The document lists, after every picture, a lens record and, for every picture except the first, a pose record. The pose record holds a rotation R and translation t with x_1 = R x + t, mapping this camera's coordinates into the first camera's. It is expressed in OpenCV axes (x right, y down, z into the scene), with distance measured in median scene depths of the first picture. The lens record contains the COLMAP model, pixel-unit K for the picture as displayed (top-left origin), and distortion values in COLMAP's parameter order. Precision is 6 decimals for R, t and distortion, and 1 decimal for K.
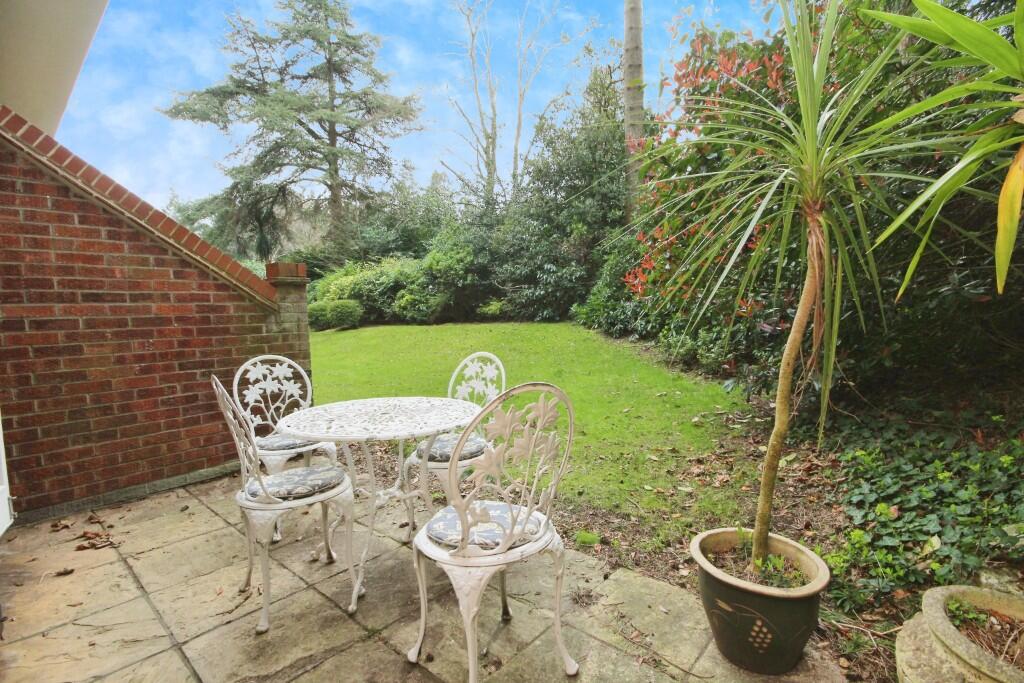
lens RADIAL K [[468.4, 0, 512.0], [0, 468.4, 341.5], [0, 0, 1]] dist [0.001796, 0.000195]
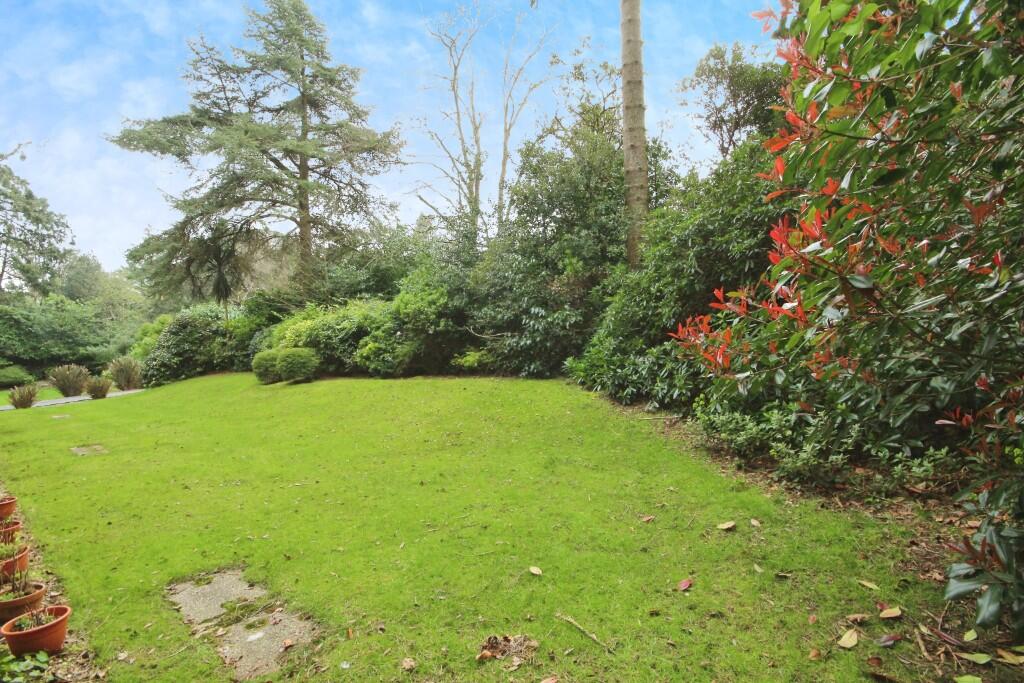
lens RADIAL K [[468.4, 0, 512.0], [0, 468.4, 341.5], [0, 0, 1]] dist [0.001796, 0.000195]
pose [[0.999718, 0.001633, 0.023683, 0.013036], [0.000540, 0.995812, -0.091424, -0.024587], [-0.023733, 0.091411, 0.995530, 0.152251]]
